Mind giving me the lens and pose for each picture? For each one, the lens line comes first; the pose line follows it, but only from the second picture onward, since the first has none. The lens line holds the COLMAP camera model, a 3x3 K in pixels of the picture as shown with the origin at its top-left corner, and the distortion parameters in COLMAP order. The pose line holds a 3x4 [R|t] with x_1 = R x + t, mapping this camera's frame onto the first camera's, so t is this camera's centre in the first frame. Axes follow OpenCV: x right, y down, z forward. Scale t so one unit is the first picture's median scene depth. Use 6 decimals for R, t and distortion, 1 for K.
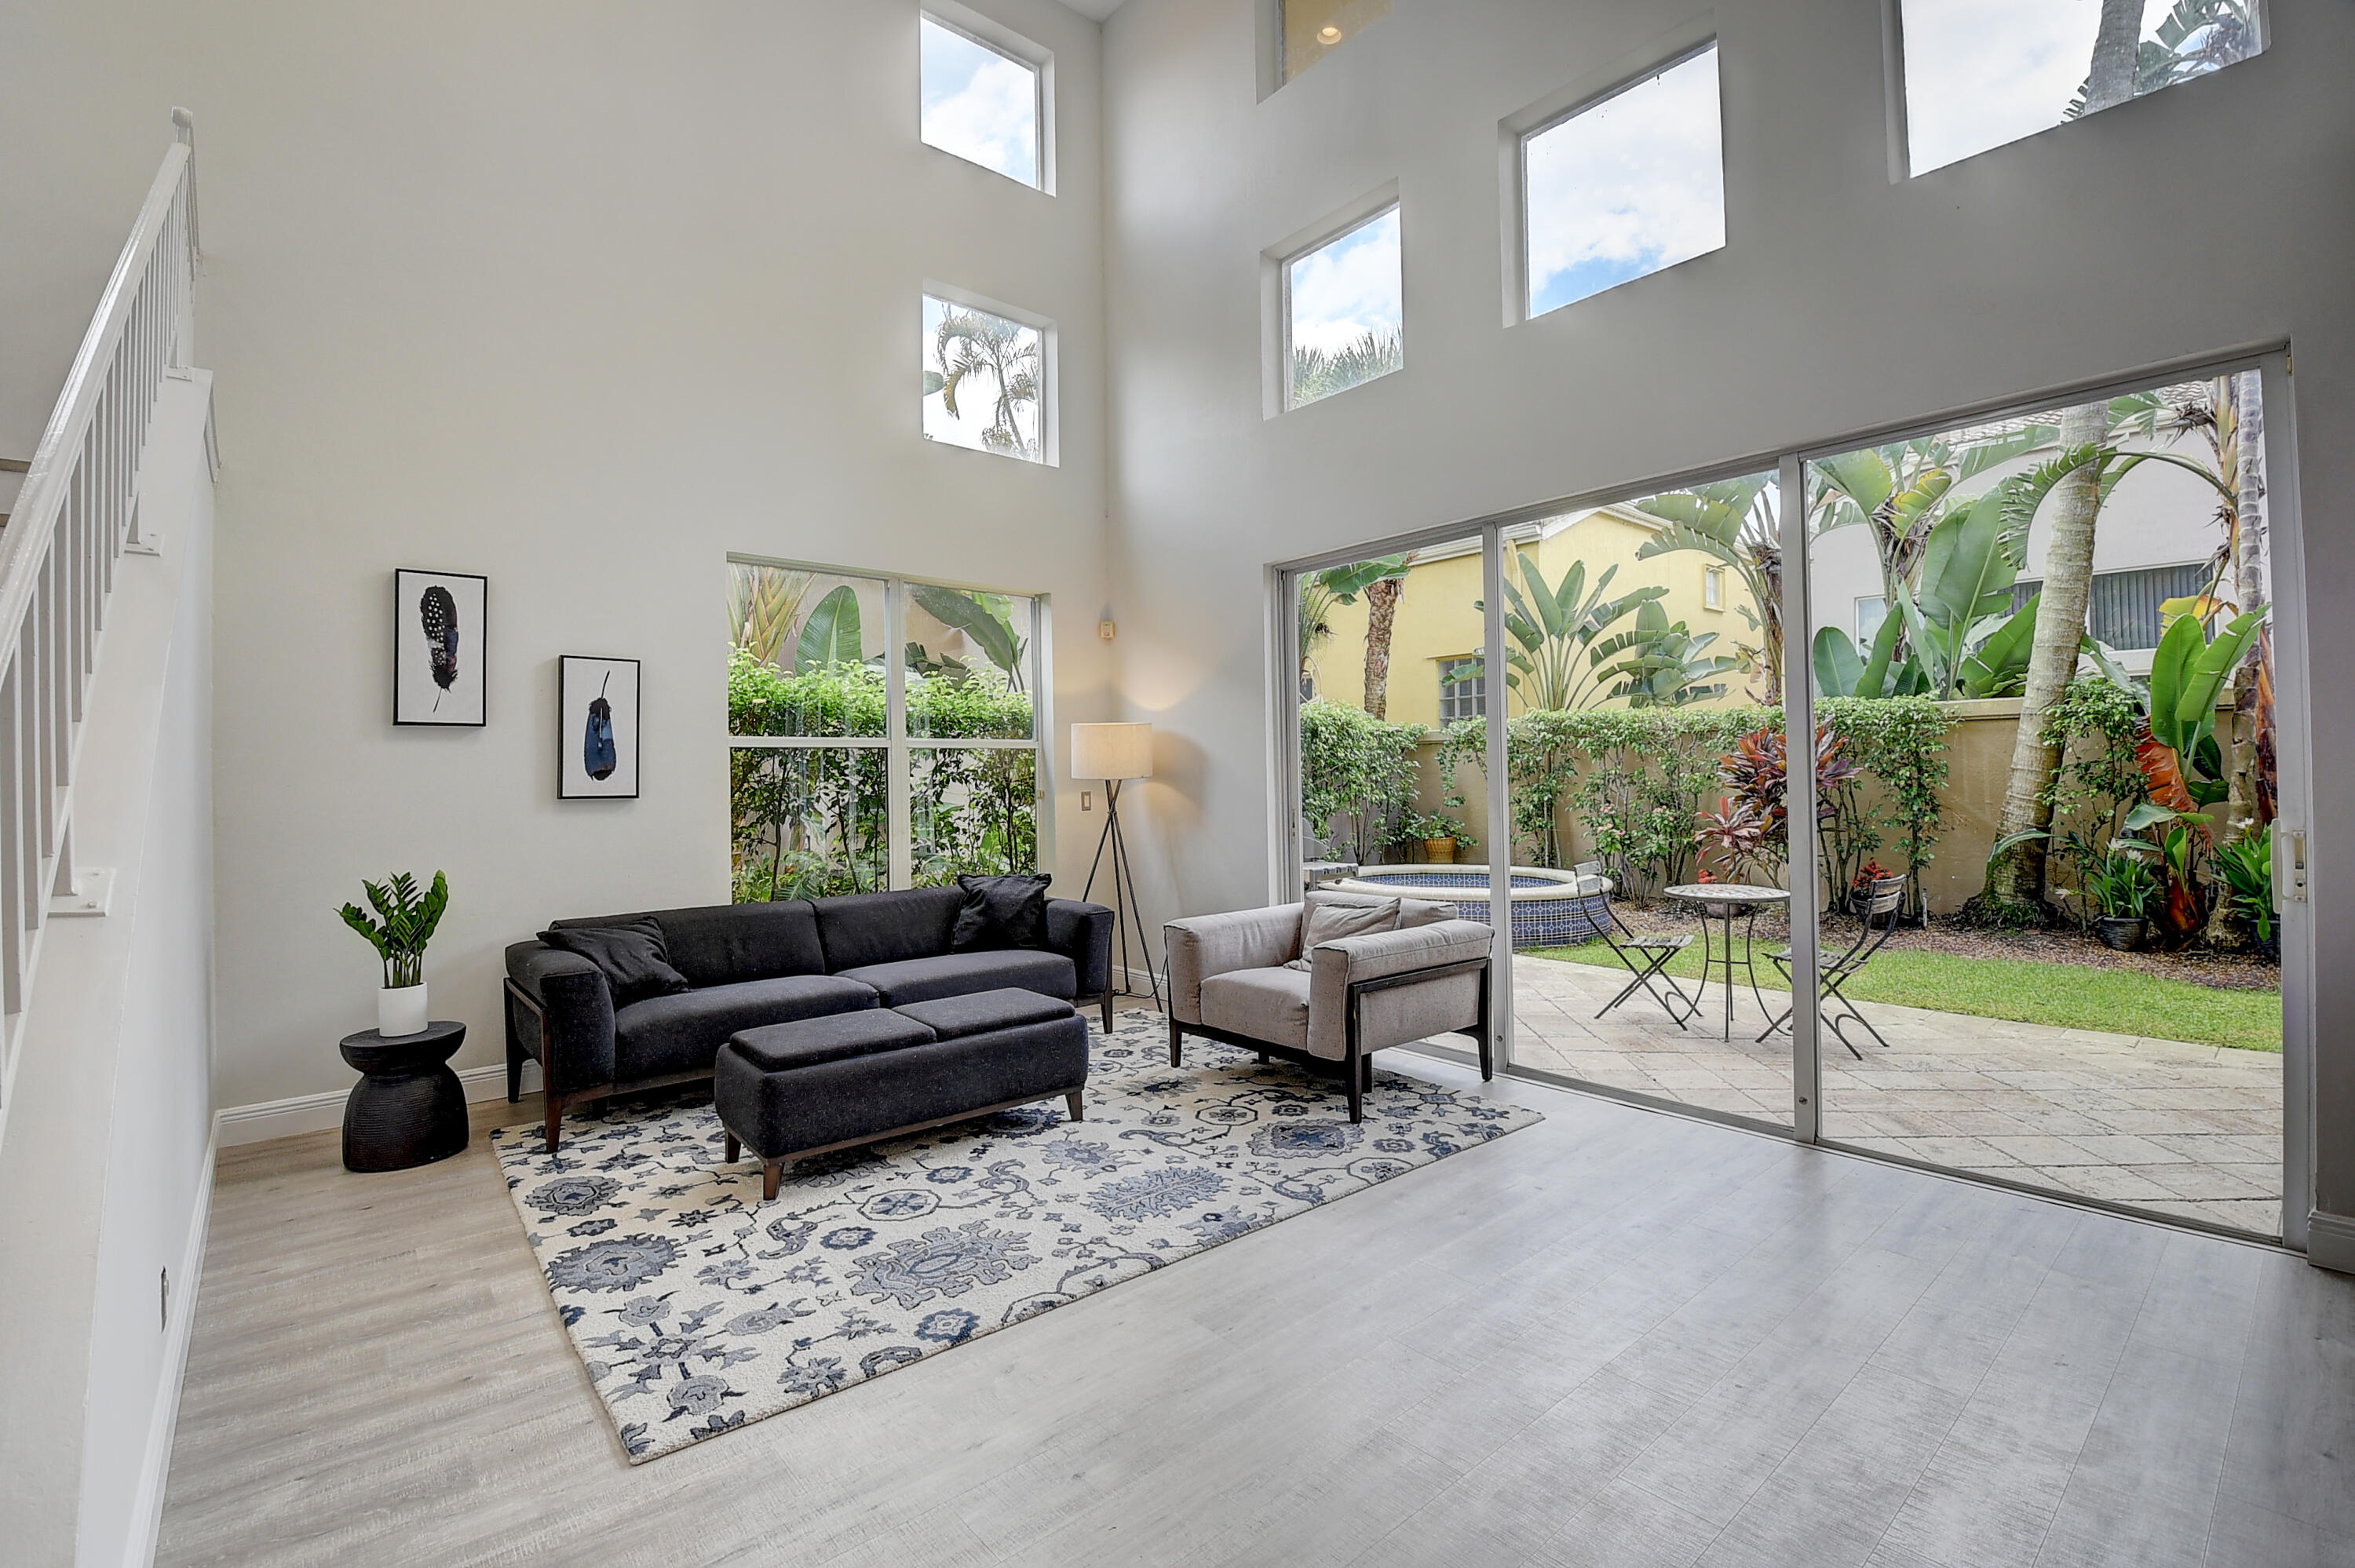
lens RADIAL K [[1034.0, 0, 1170.8], [0, 1034.0, 760.9], [0, 0, 1]] dist [0.010846, -0.021632]
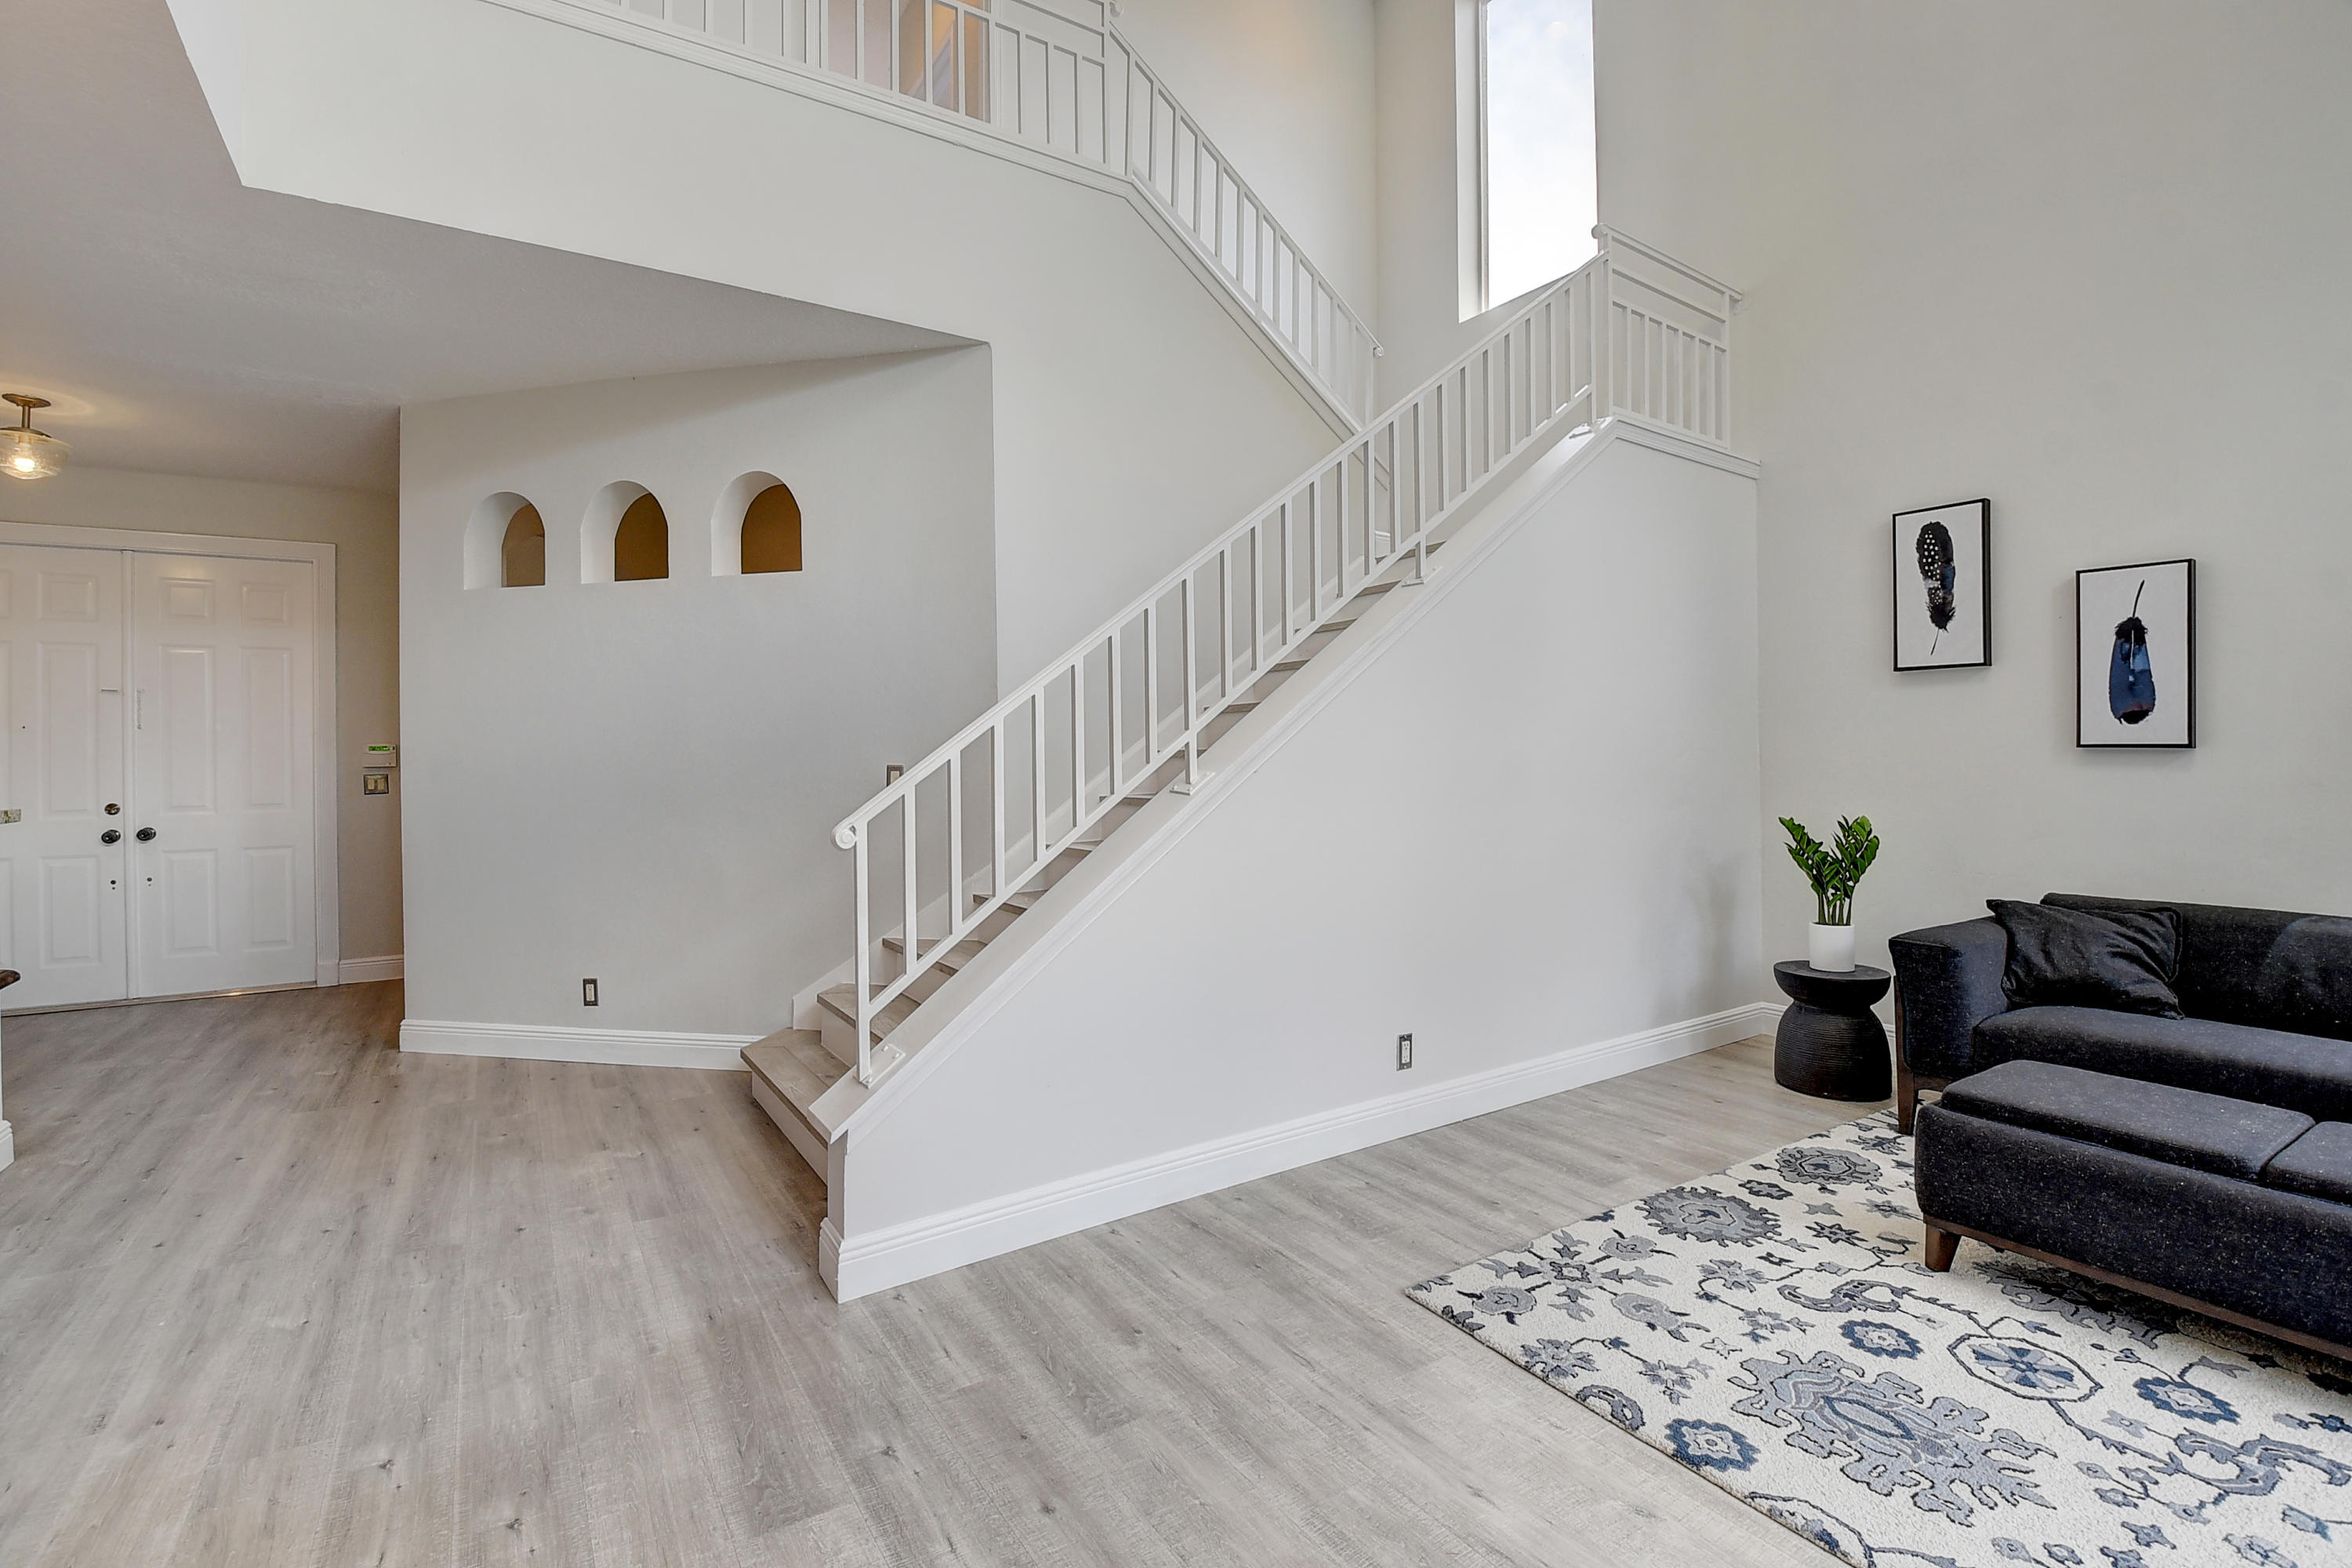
lens RADIAL K [[1043.3, 0, 1166.6], [0, 1043.3, 756.8], [0, 0, 1]] dist [-0.010778, -0.010219]
pose [[-0.132594, 0.012973, -0.991086, 0.364940], [0.024448, 0.999653, 0.009814, 0.022492], [0.990869, -0.022929, -0.132865, 0.468325]]
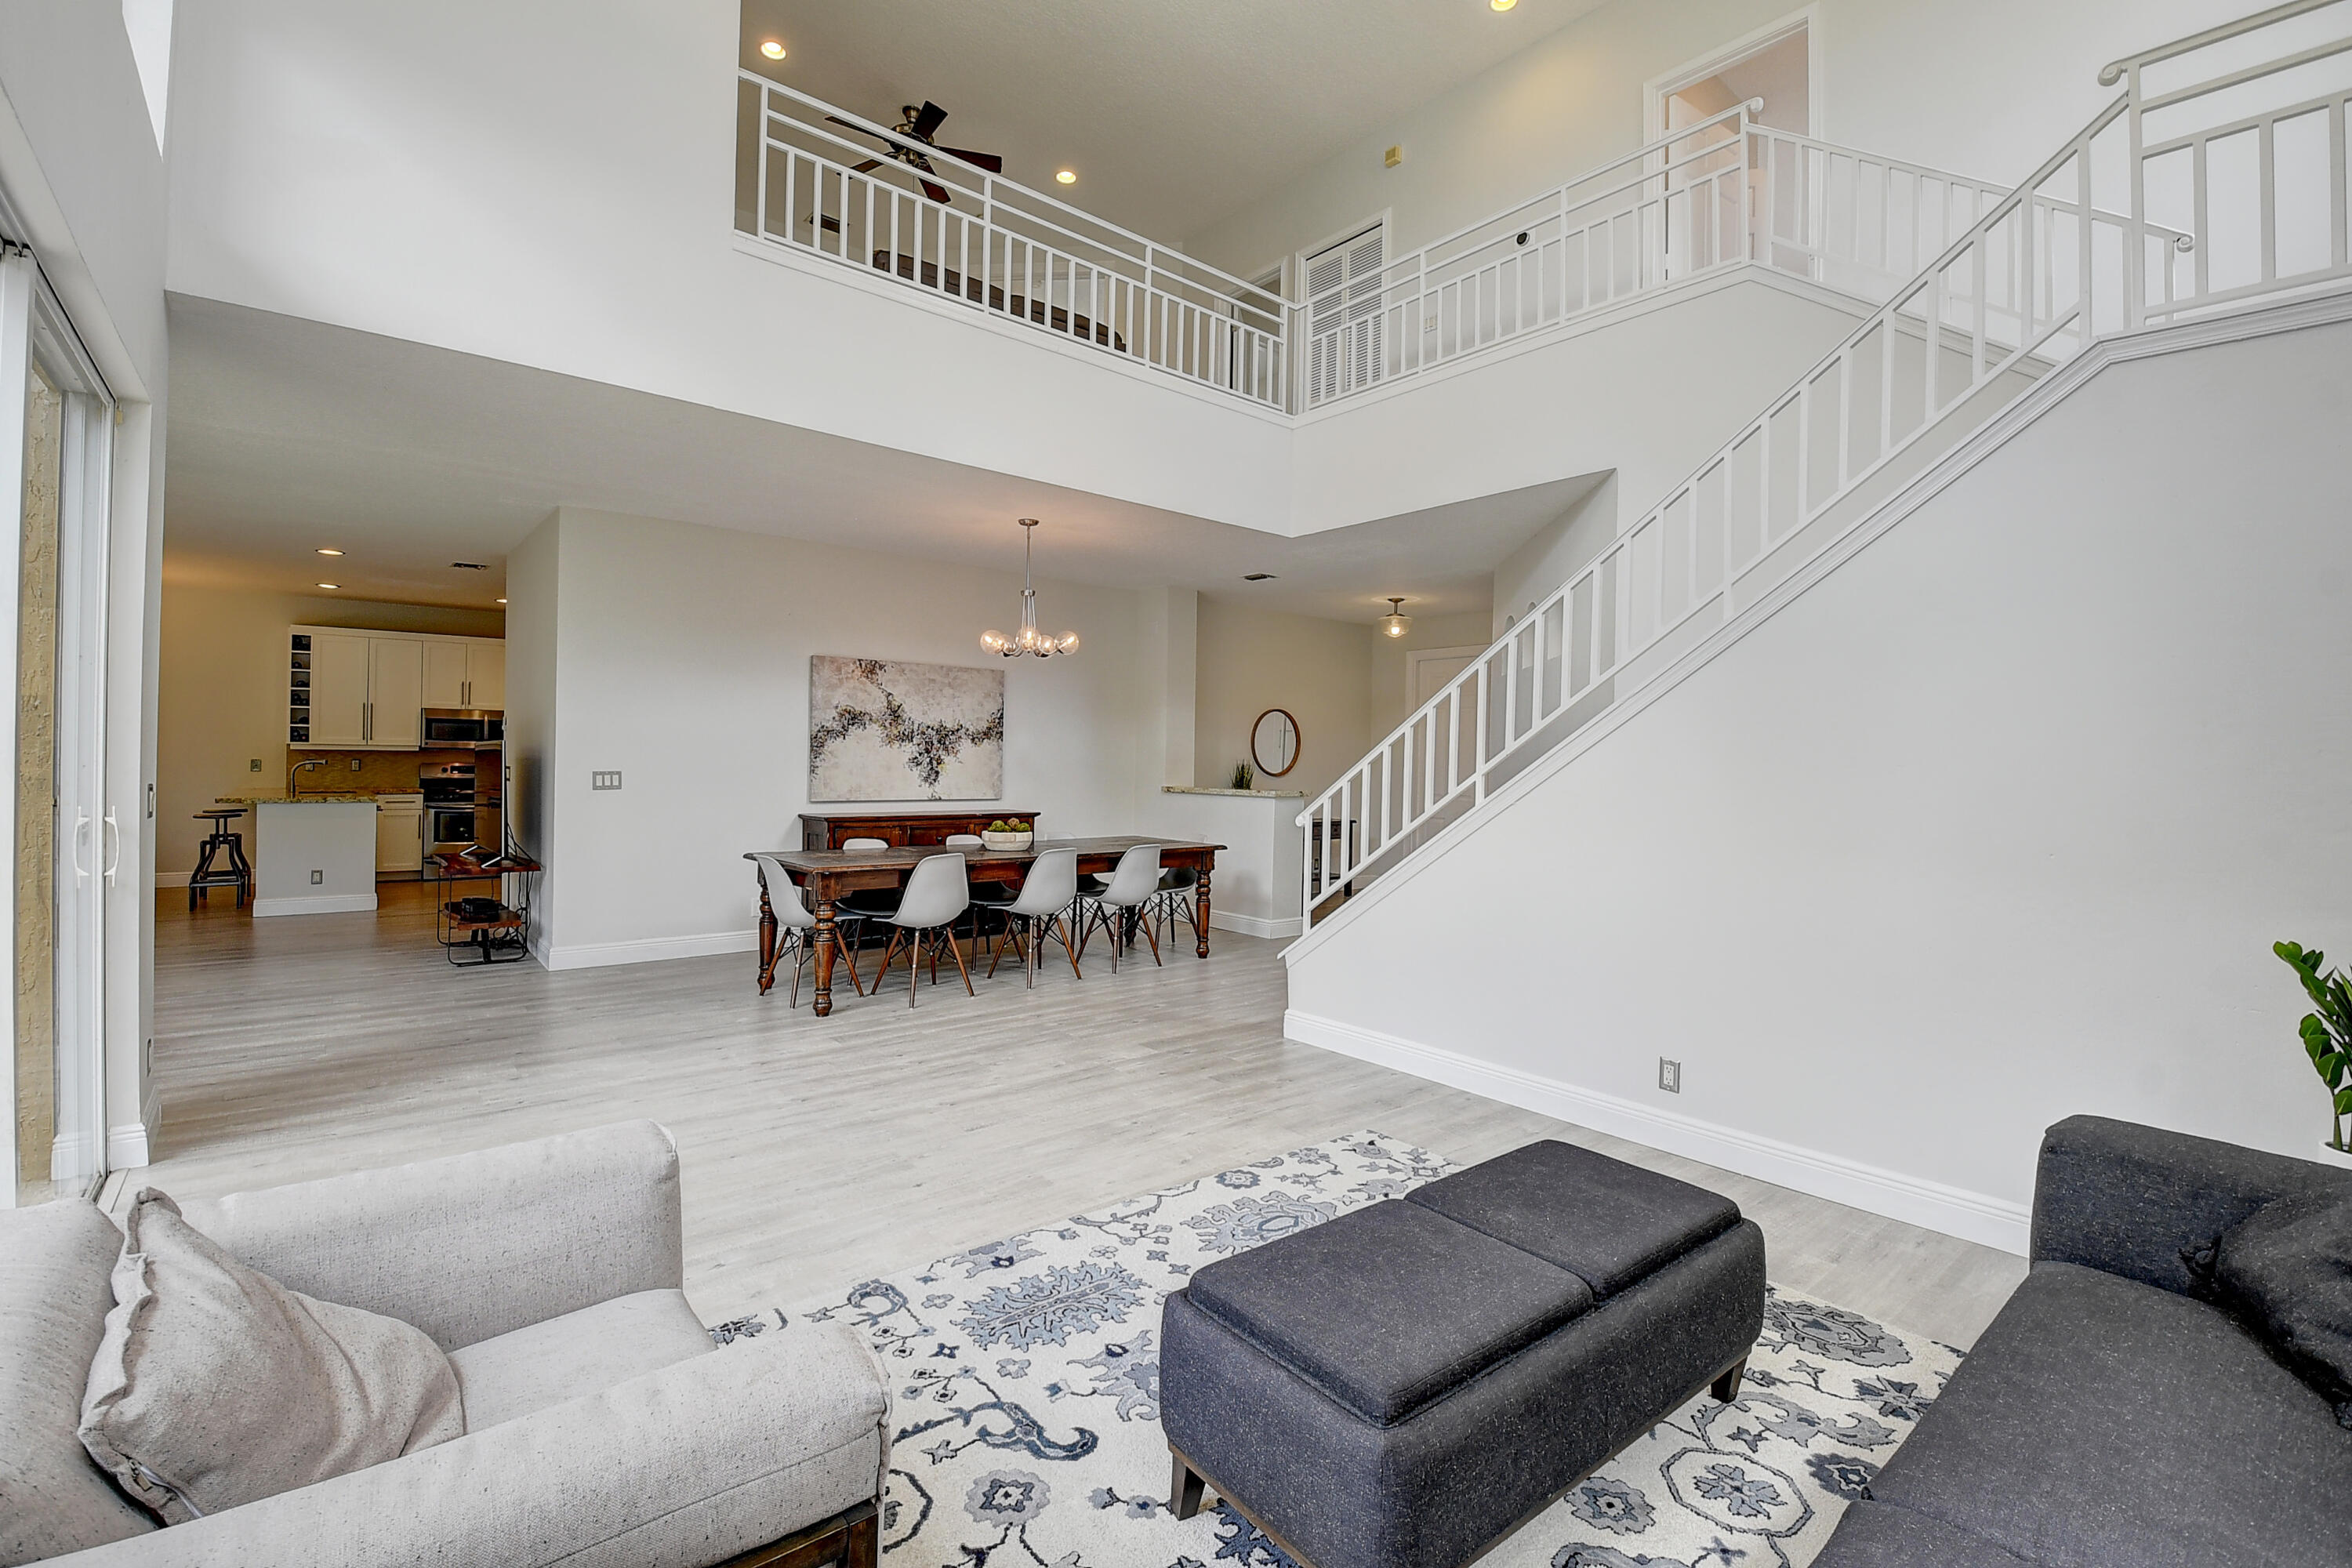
lens RADIAL K [[1031.0, 0, 1168.4], [0, 1031.0, 759.0], [0, 0, 1]] dist [0.038572, -0.052242]
pose [[-0.999838, -0.004659, 0.017378, -0.094308], [-0.004842, 0.999933, -0.010521, 0.008546], [-0.017328, -0.010603, -0.999794, 1.526645]]
